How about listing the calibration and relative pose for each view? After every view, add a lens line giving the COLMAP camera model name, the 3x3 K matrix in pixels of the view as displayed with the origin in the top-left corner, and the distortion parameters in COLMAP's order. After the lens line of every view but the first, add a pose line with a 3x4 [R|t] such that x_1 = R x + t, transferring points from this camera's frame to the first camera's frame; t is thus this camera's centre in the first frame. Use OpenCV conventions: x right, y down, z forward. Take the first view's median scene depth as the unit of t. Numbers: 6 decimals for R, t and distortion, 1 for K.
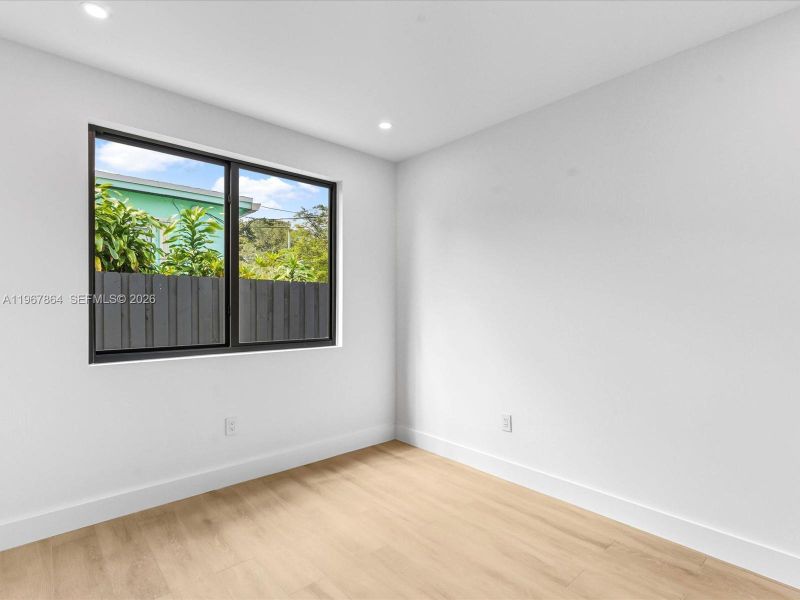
lens RADIAL K [[409.4, 0, 406.9], [0, 409.4, 301.6], [0, 0, 1]] dist [-0.002124, 0.000038]
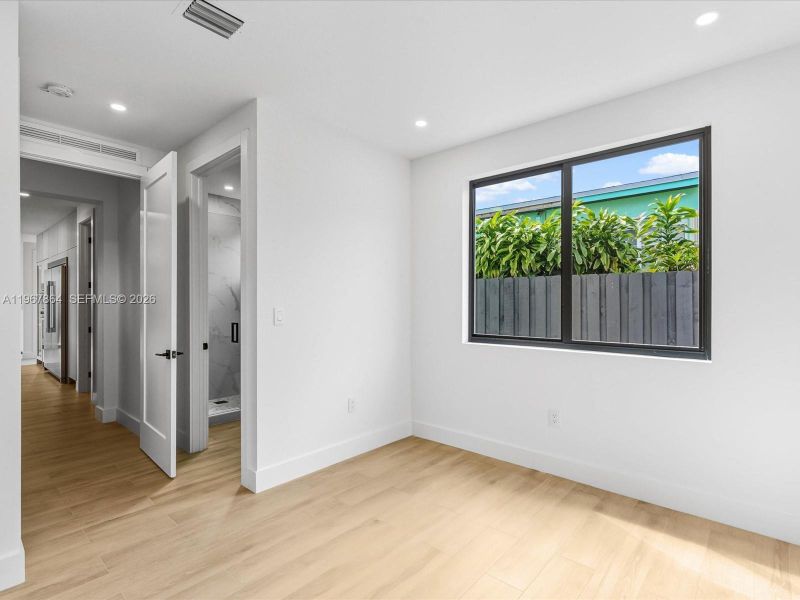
lens RADIAL K [[409.4, 0, 406.9], [0, 409.4, 301.6], [0, 0, 1]] dist [-0.002124, 0.000038]
pose [[0.108038, -0.005818, -0.994130, 0.564088], [0.008275, 0.999954, -0.004952, 0.007622], [0.994112, -0.007691, 0.108081, 0.509001]]
